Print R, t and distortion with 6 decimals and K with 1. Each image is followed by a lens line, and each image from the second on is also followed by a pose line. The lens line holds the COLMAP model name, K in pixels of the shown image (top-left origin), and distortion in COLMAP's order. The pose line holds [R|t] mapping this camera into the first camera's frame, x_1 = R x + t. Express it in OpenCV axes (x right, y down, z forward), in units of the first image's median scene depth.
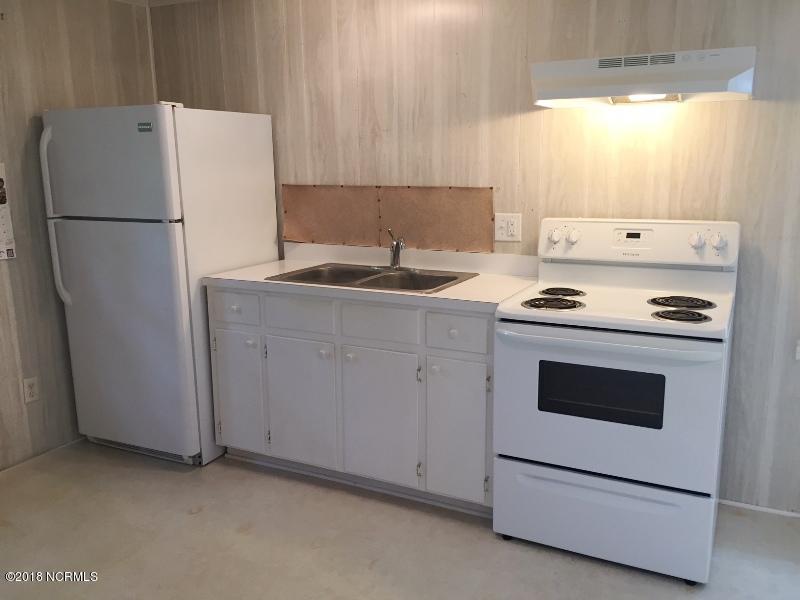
lens RADIAL K [[683.7, 0, 400.0], [0, 683.7, 300.0], [0, 0, 1]] dist [0.044262, 0.004399]
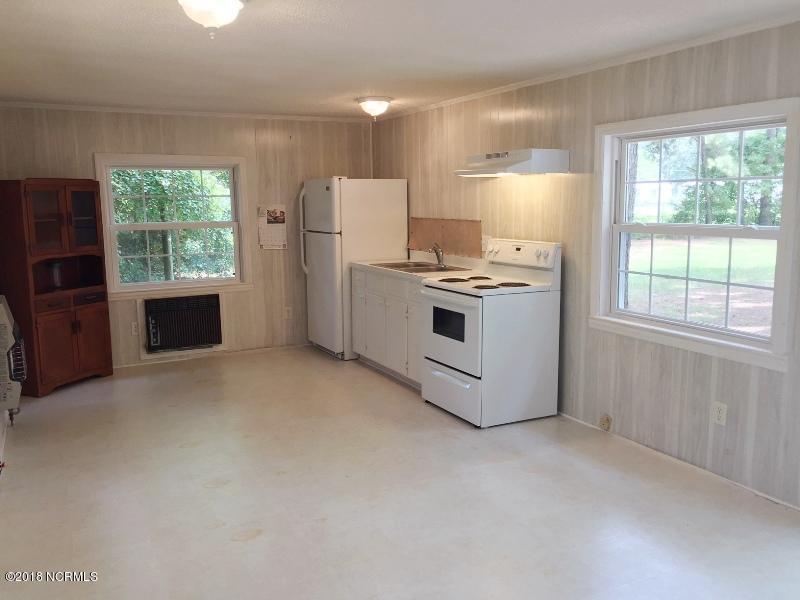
lens RADIAL K [[683.7, 0, 400.0], [0, 683.7, 300.0], [0, 0, 1]] dist [0.044262, 0.004399]
pose [[0.811460, 0.090670, -0.577332, 0.975901], [-0.121506, 0.992479, -0.014911, 0.085753], [0.571637, 0.082249, 0.816374, -0.516076]]
